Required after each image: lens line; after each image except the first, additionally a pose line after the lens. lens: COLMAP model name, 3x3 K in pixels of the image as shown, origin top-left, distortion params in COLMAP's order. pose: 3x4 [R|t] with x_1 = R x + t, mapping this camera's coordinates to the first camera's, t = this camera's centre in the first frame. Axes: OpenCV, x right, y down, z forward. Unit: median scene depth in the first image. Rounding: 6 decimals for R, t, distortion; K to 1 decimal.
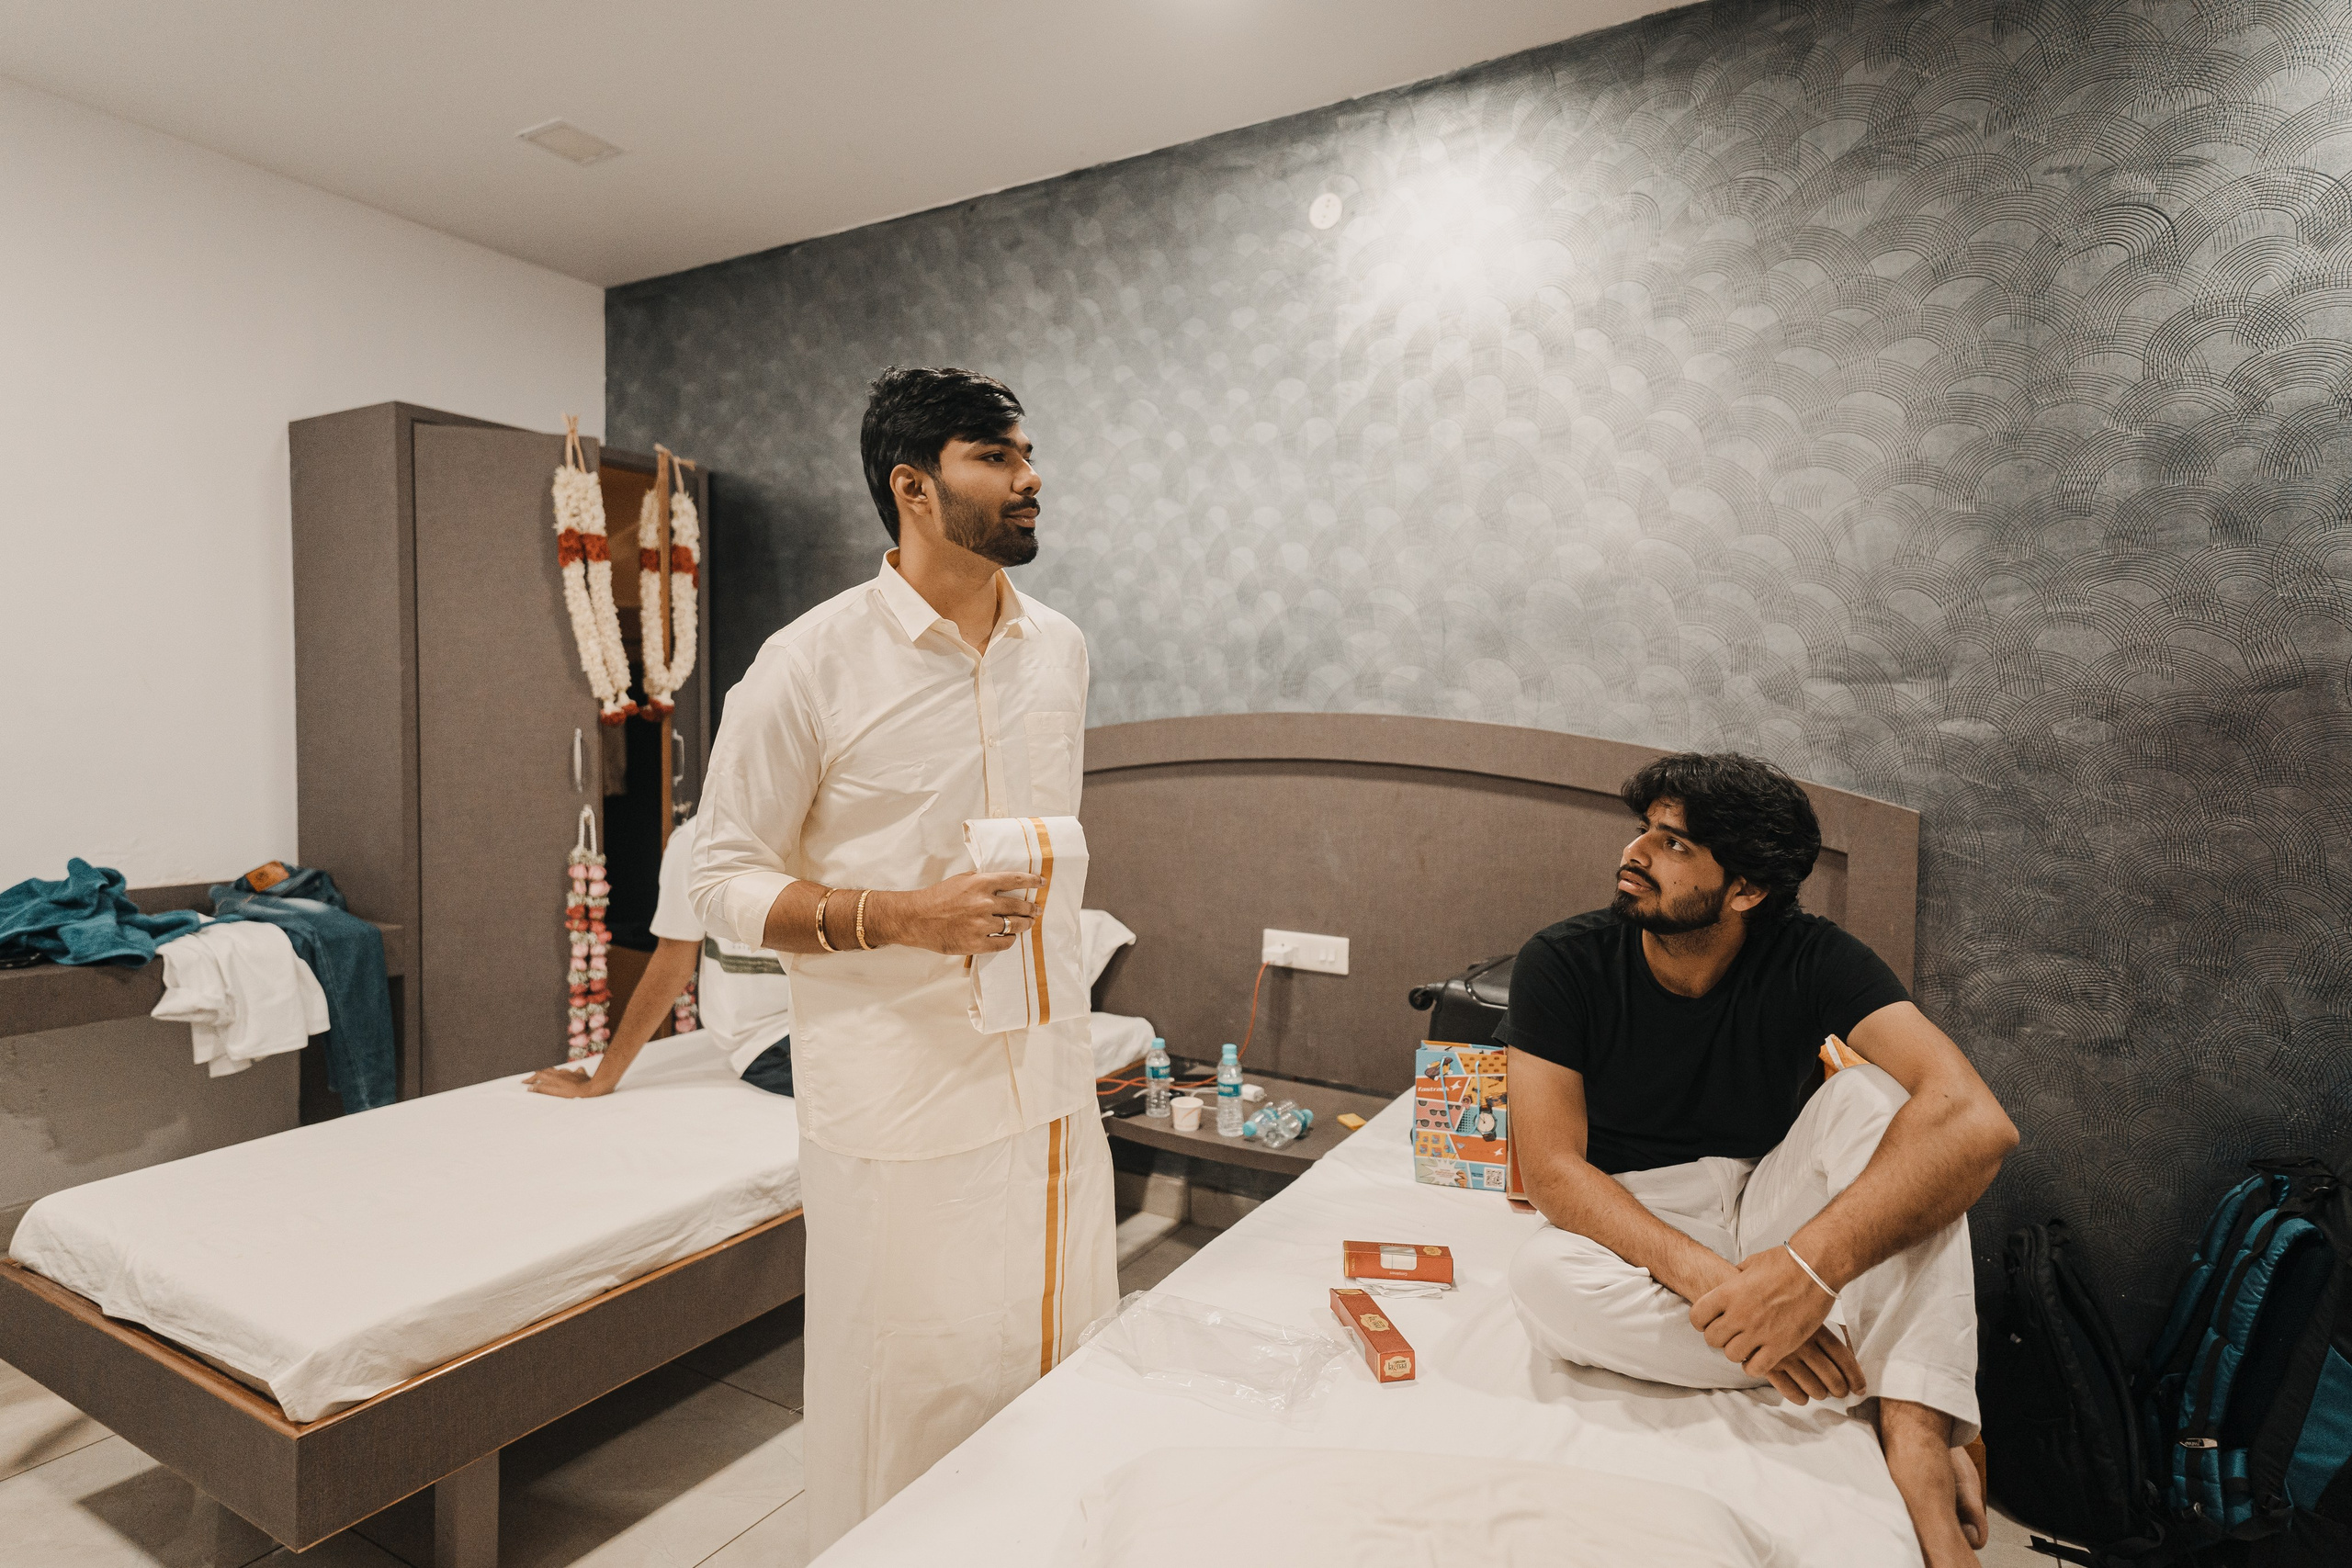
lens RADIAL K [[1260.2, 0, 1166.1], [0, 1260.2, 779.8], [0, 0, 1]] dist [0.027524, 0.008962]
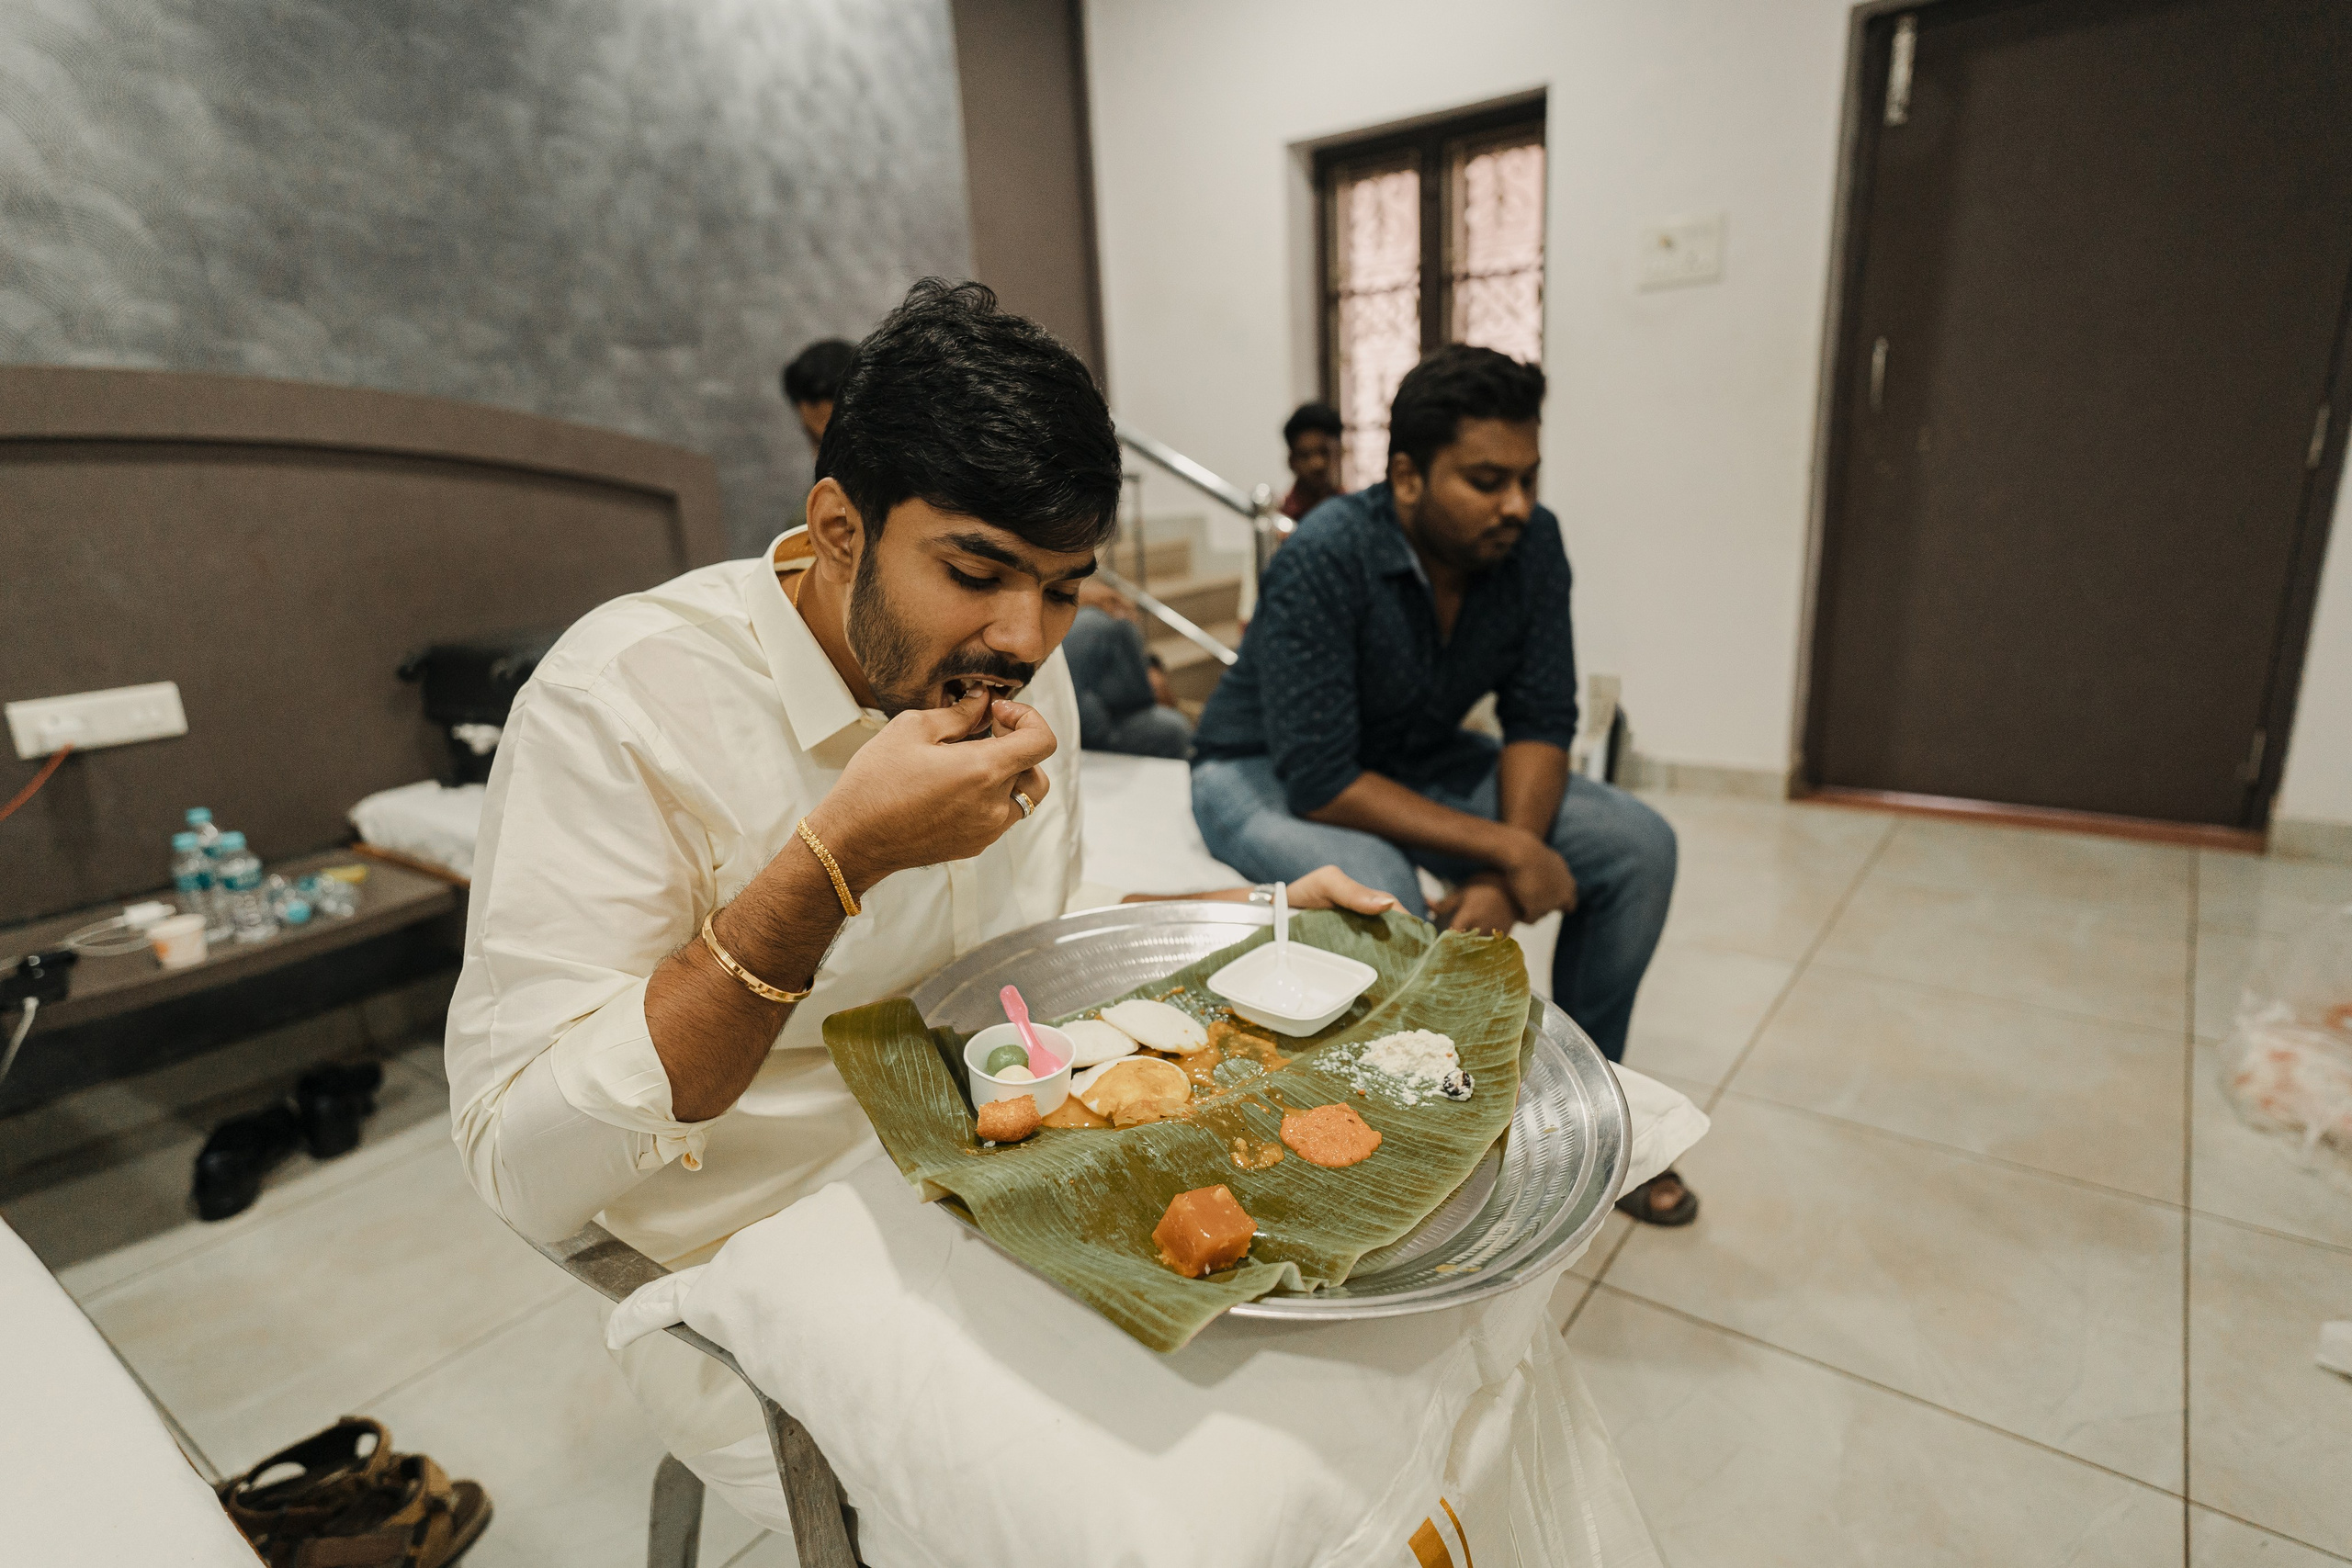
lens RADIAL K [[1260.2, 0, 1165.4], [0, 1260.2, 789.9], [0, 0, 1]] dist [0.027524, 0.008962]
pose [[0.117531, -0.283789, 0.951656, -0.532197], [0.099477, 0.956843, 0.273050, 0.035591], [-0.988074, 0.062576, 0.140689, 0.305169]]
